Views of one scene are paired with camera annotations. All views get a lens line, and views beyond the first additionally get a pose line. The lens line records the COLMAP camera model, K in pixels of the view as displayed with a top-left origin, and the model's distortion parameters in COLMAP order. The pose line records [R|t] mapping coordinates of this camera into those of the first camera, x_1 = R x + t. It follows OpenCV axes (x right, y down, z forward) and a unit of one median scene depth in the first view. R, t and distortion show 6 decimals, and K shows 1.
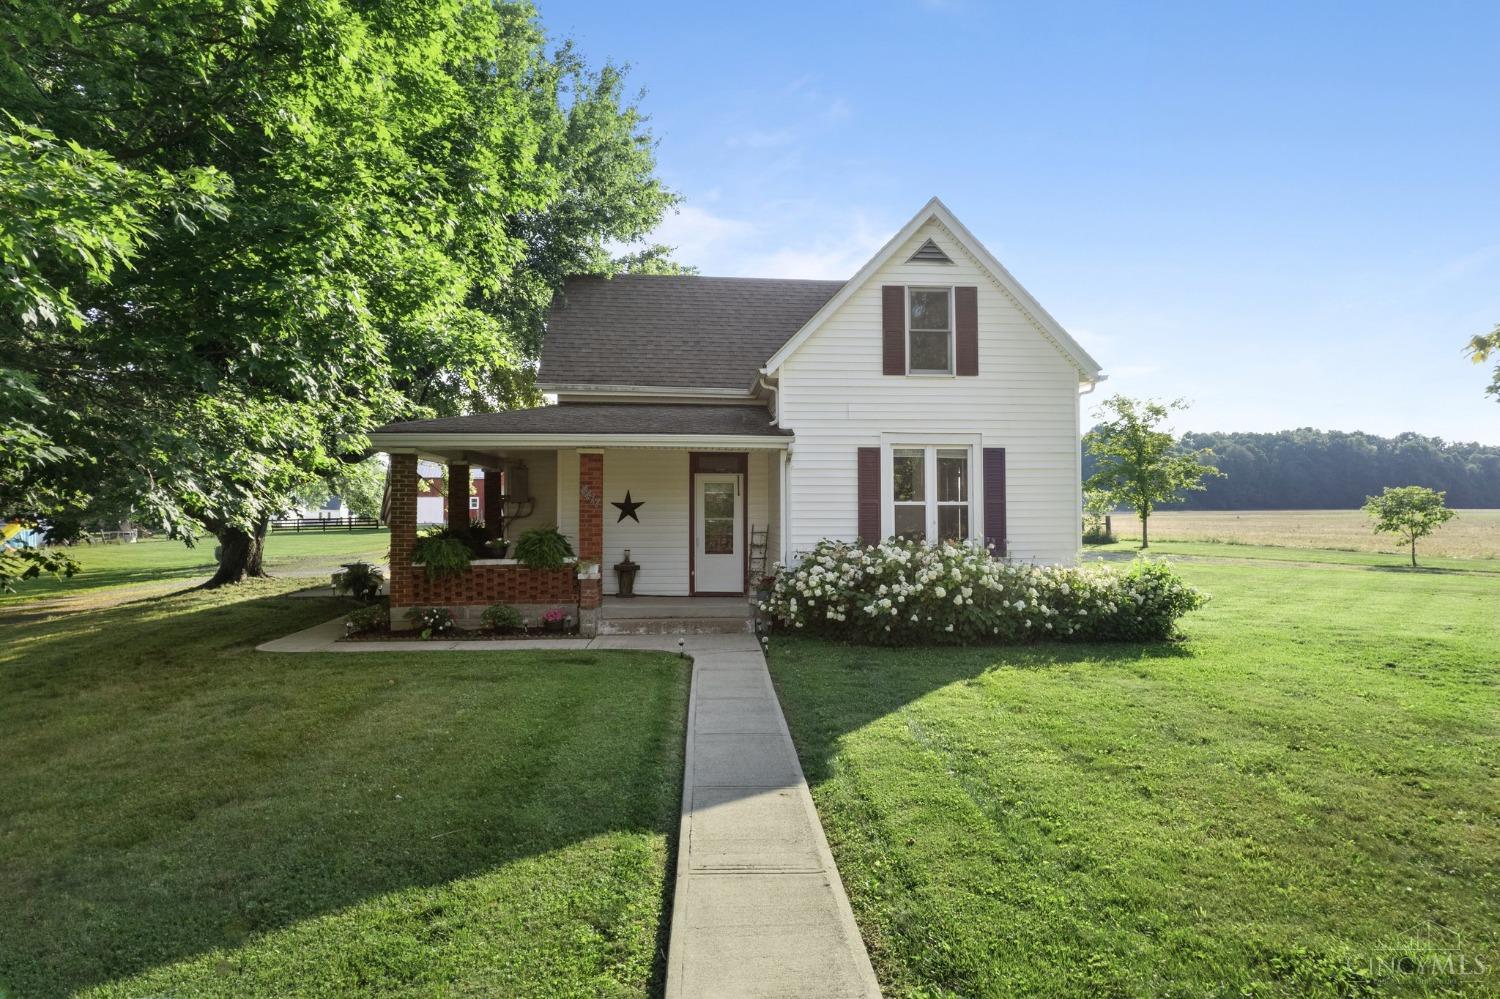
lens RADIAL K [[955.2, 0, 756.5], [0, 955.2, 502.4], [0, 0, 1]] dist [-0.073696, 0.059042]
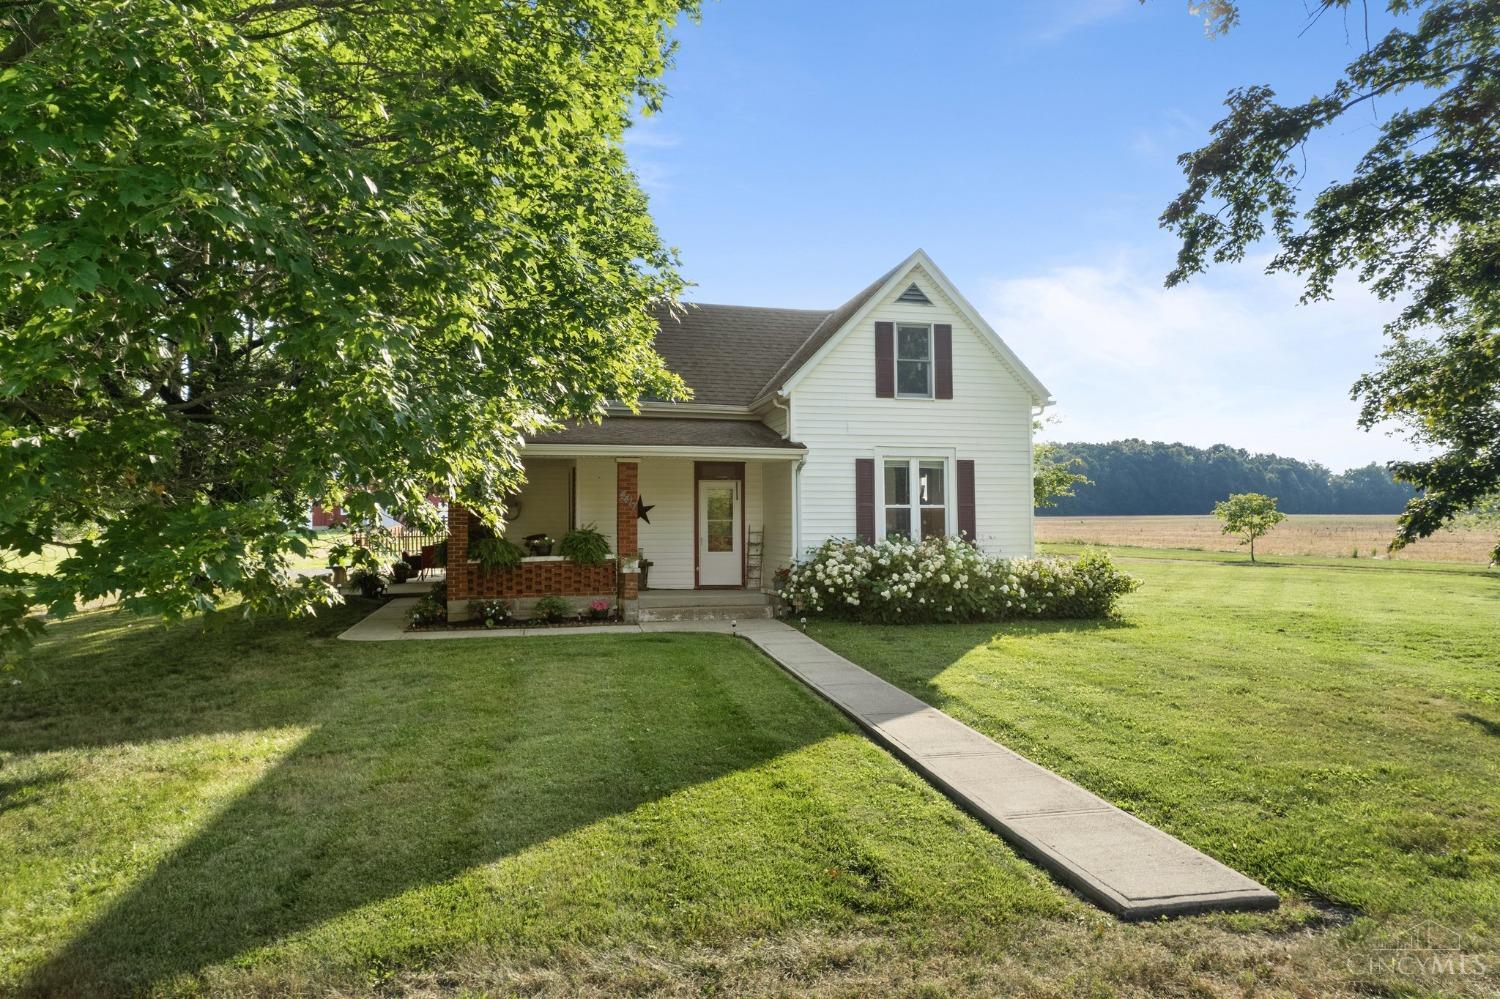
lens RADIAL K [[955.2, 0, 756.5], [0, 955.2, 502.4], [0, 0, 1]] dist [-0.073696, 0.059042]
pose [[0.988345, 0.000874, 0.152228, -0.193277], [0.000116, 0.999979, -0.006490, 0.003681], [-0.152230, 0.006432, 0.988324, -0.142414]]
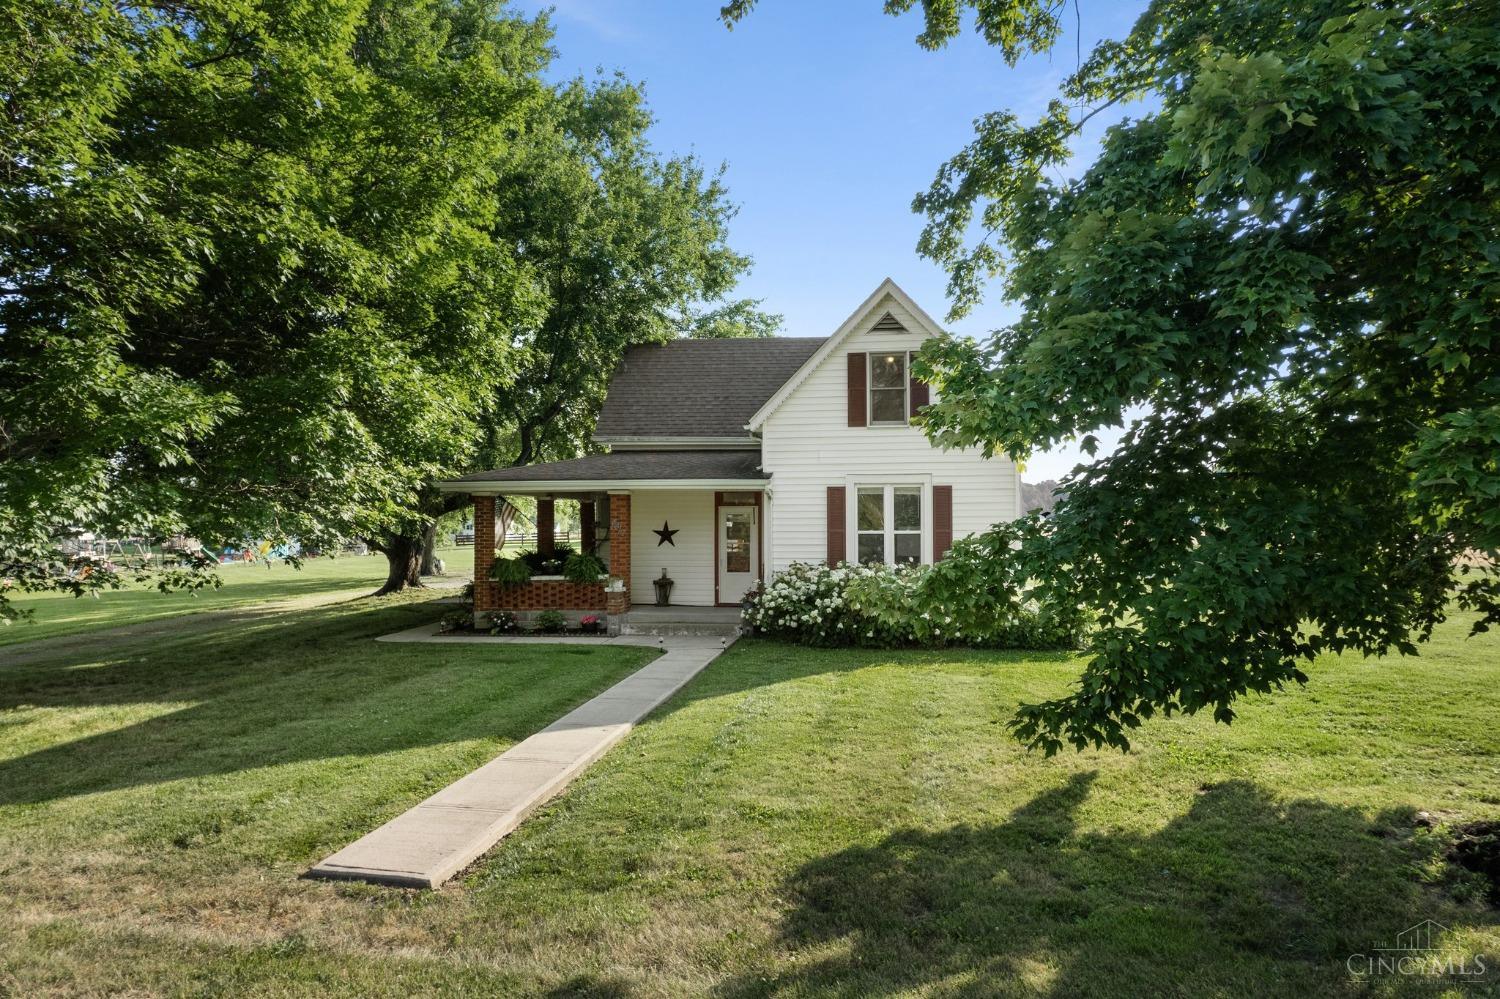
lens RADIAL K [[958.9, 0, 755.2], [0, 958.9, 530.7], [0, 0, 1]] dist [-0.056571, -0.000657]
pose [[0.977875, -0.001776, -0.209184, 0.273113], [0.005369, 0.999848, 0.016609, -0.022256], [0.209122, -0.017365, 0.977735, -0.223953]]
